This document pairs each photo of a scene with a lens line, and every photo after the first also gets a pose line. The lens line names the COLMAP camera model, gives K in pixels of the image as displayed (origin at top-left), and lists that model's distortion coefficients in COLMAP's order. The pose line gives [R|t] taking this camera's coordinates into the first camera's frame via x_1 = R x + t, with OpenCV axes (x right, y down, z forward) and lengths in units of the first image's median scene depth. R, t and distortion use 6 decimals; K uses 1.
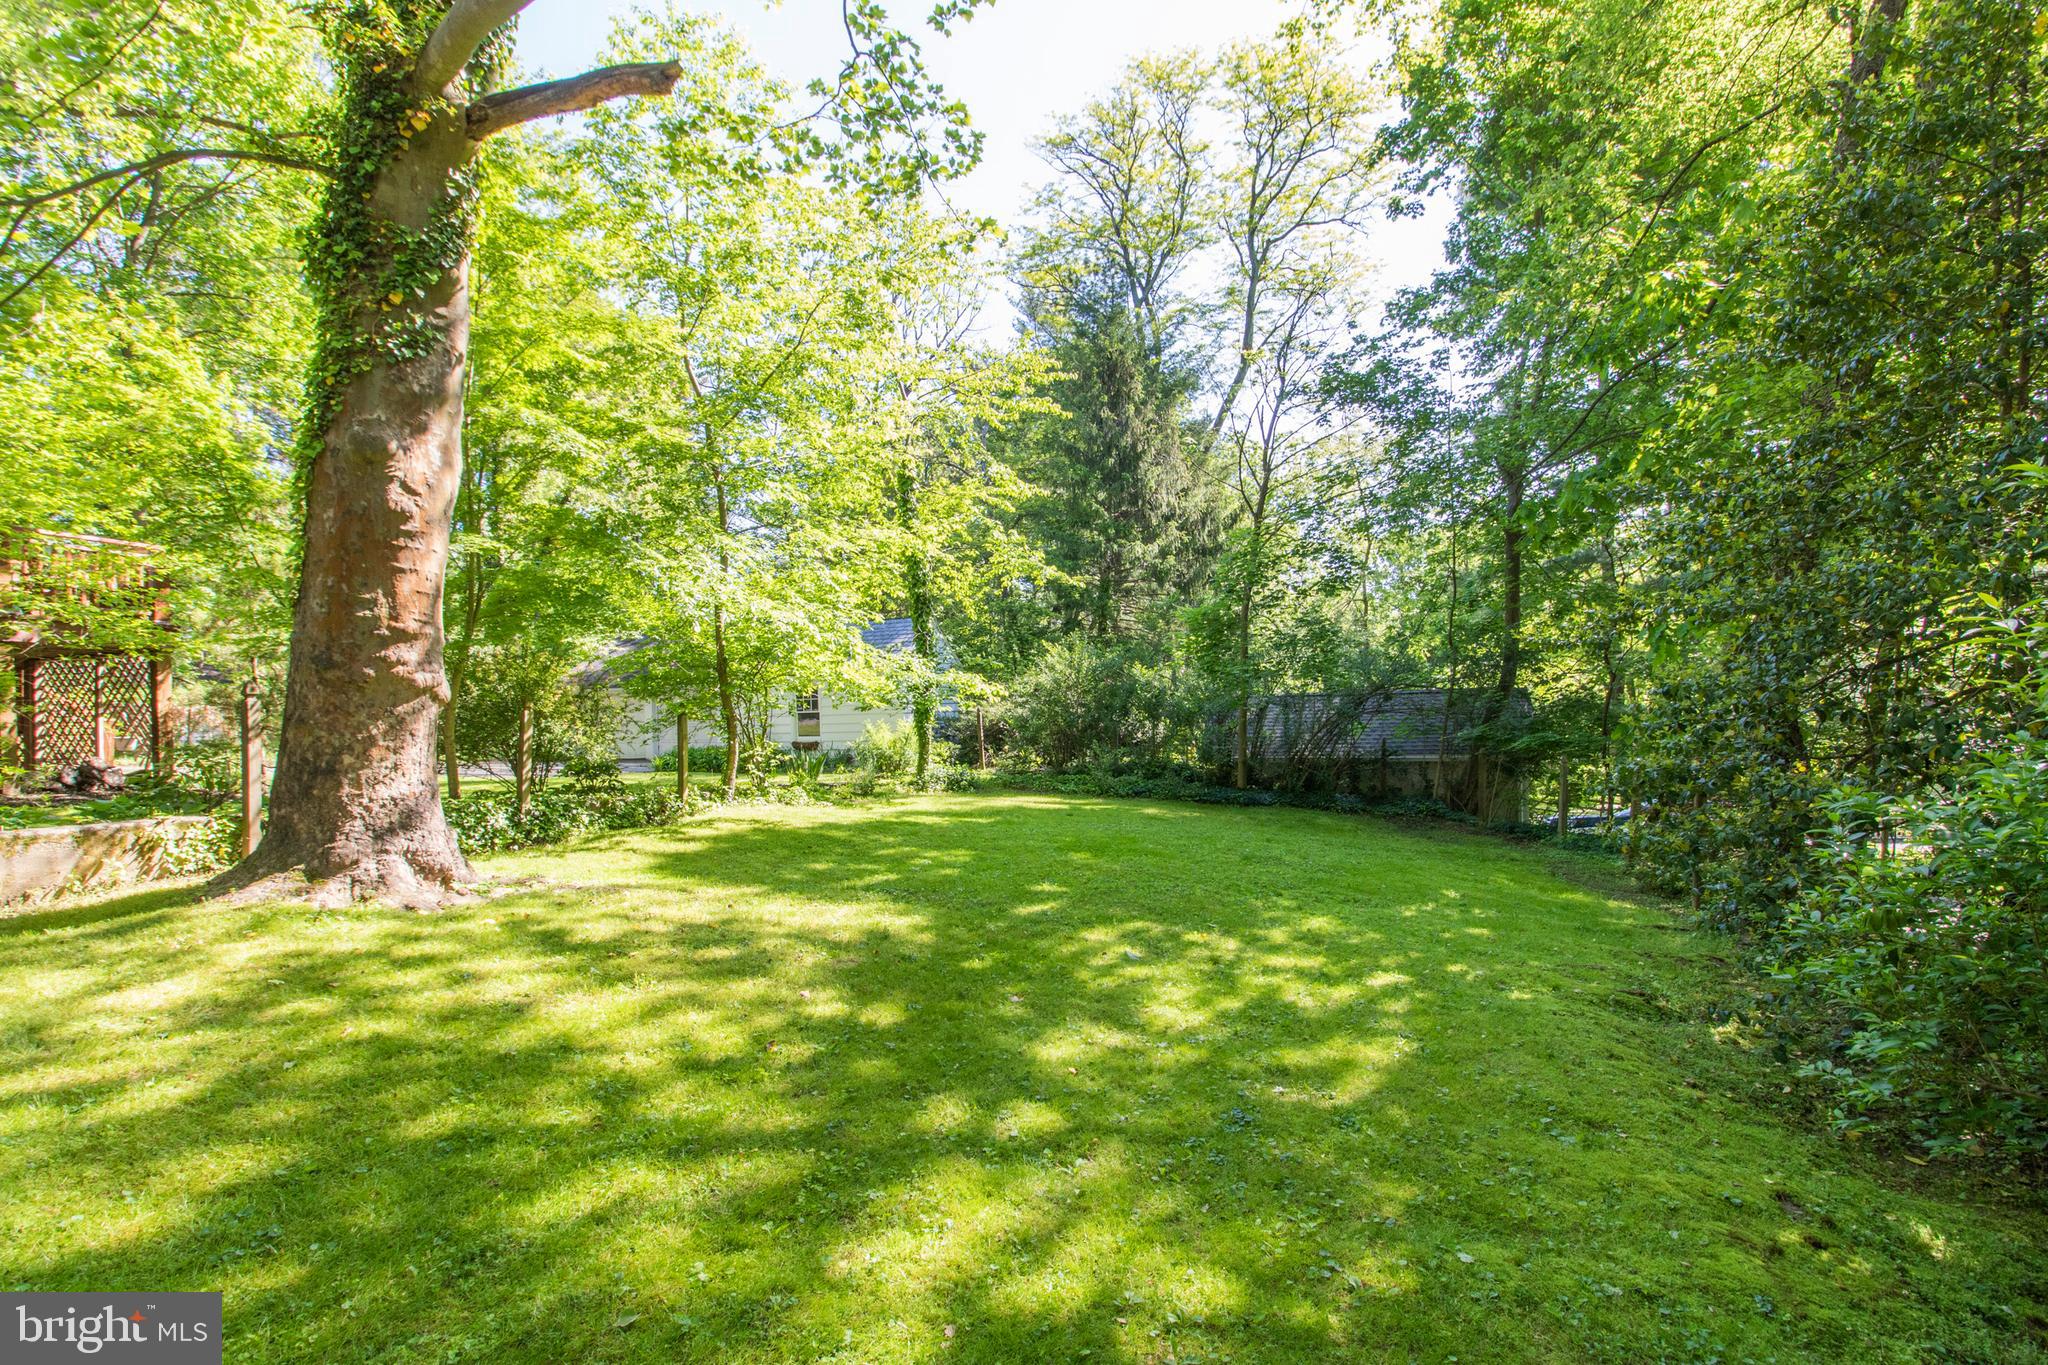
lens RADIAL K [[947.7, 0, 1032.3], [0, 947.7, 711.7], [0, 0, 1]] dist [0.002372, 0.000598]
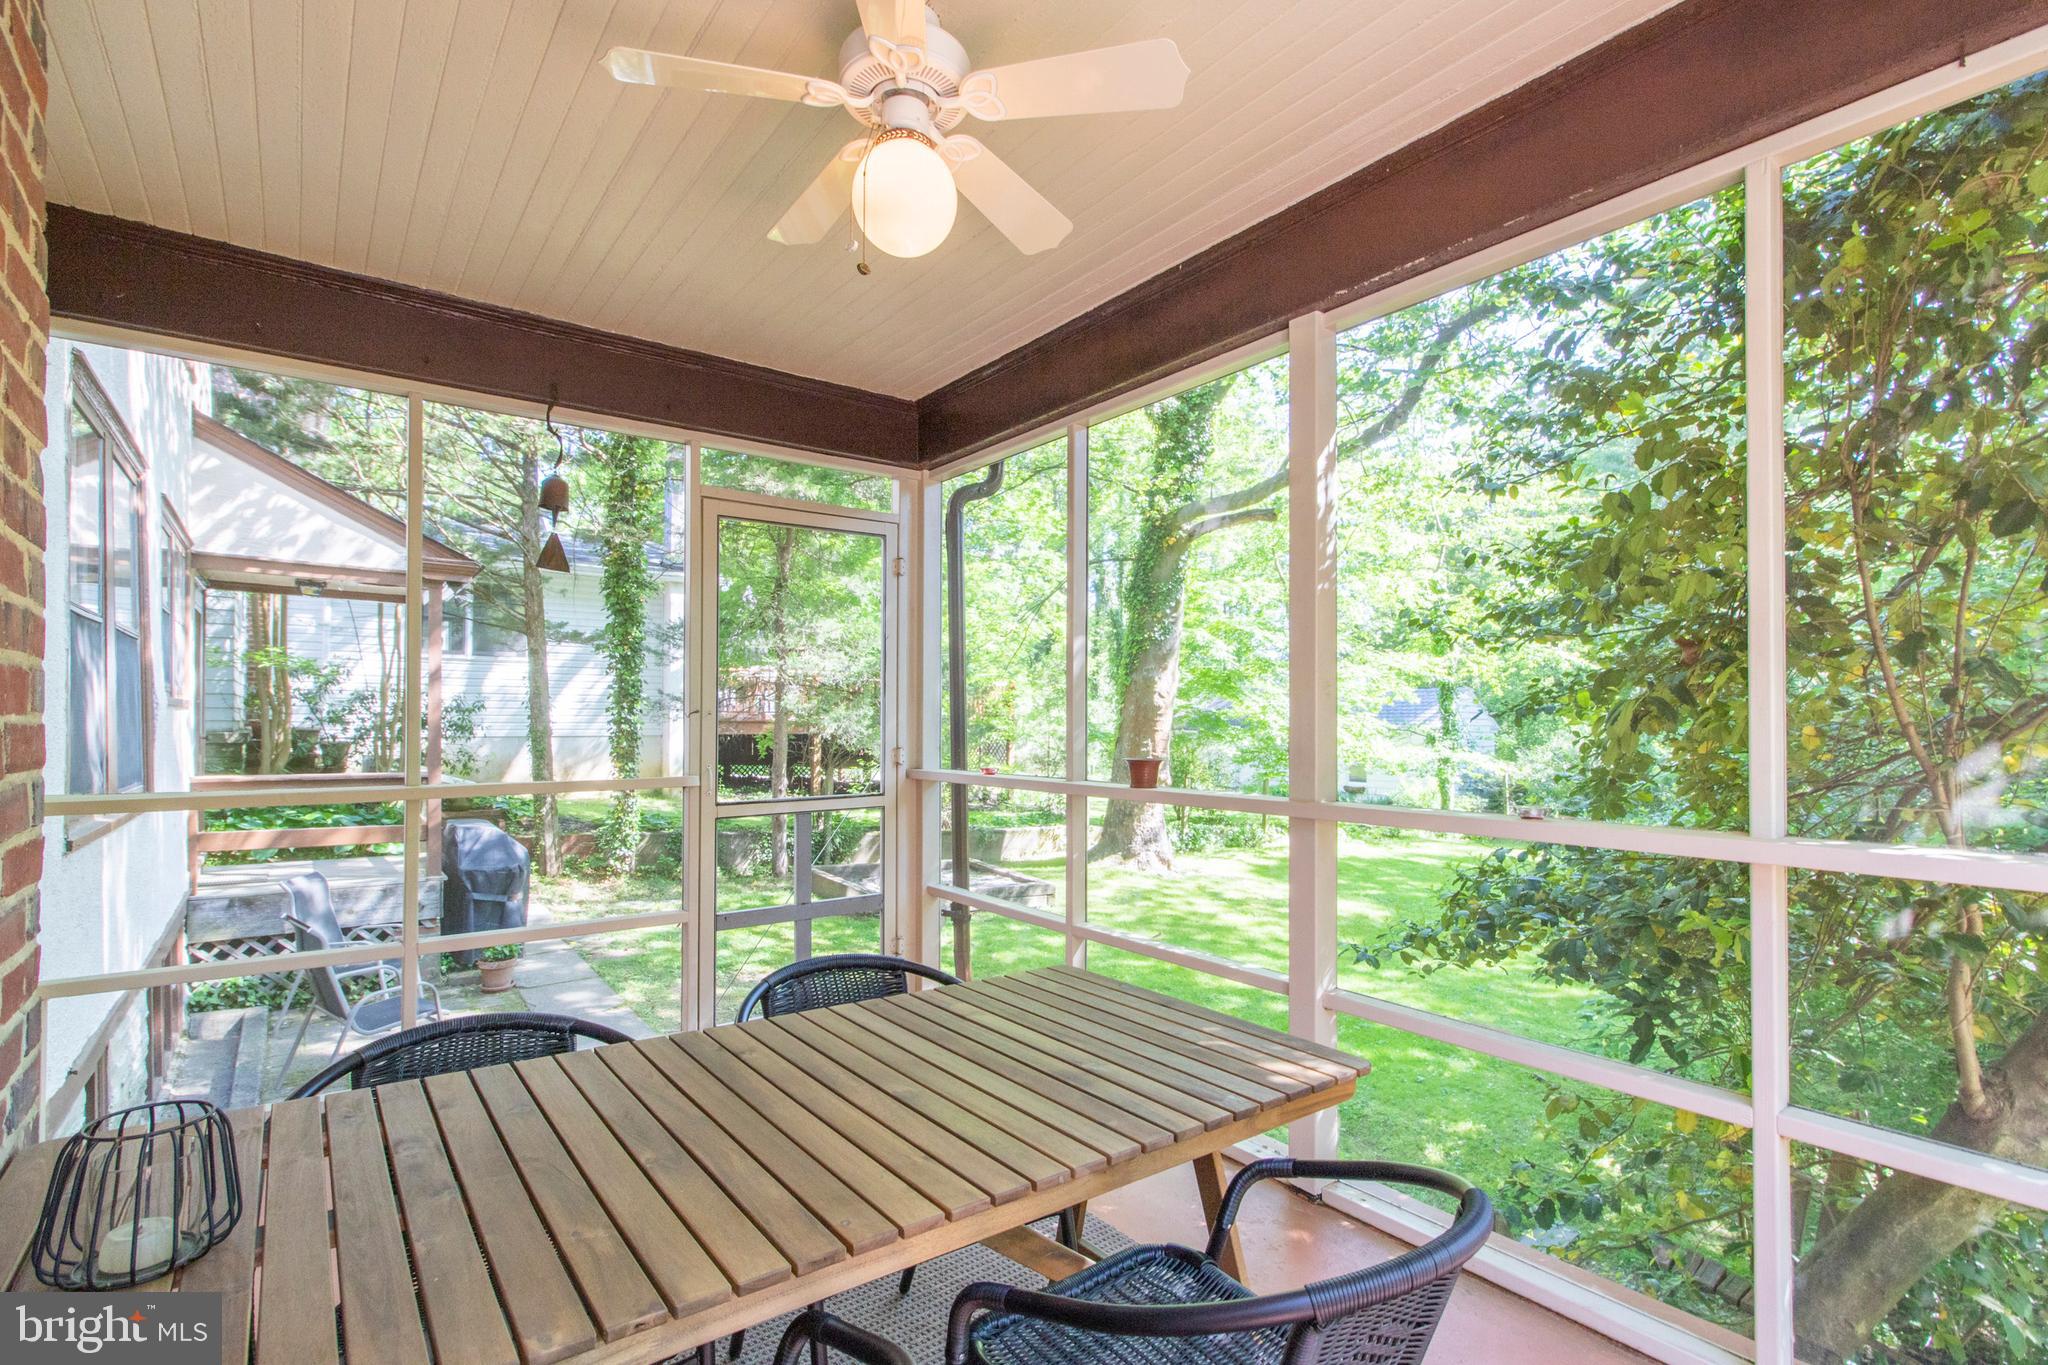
lens RADIAL K [[968.0, 0, 1028.1], [0, 968.0, 709.9], [0, 0, 1]] dist [0.001469, 0.000510]
pose [[0.834543, 0.023886, -0.550425, 0.382191], [-0.033602, 0.999407, -0.007578, -0.171036], [0.549917, 0.024819, 0.834850, -1.167223]]
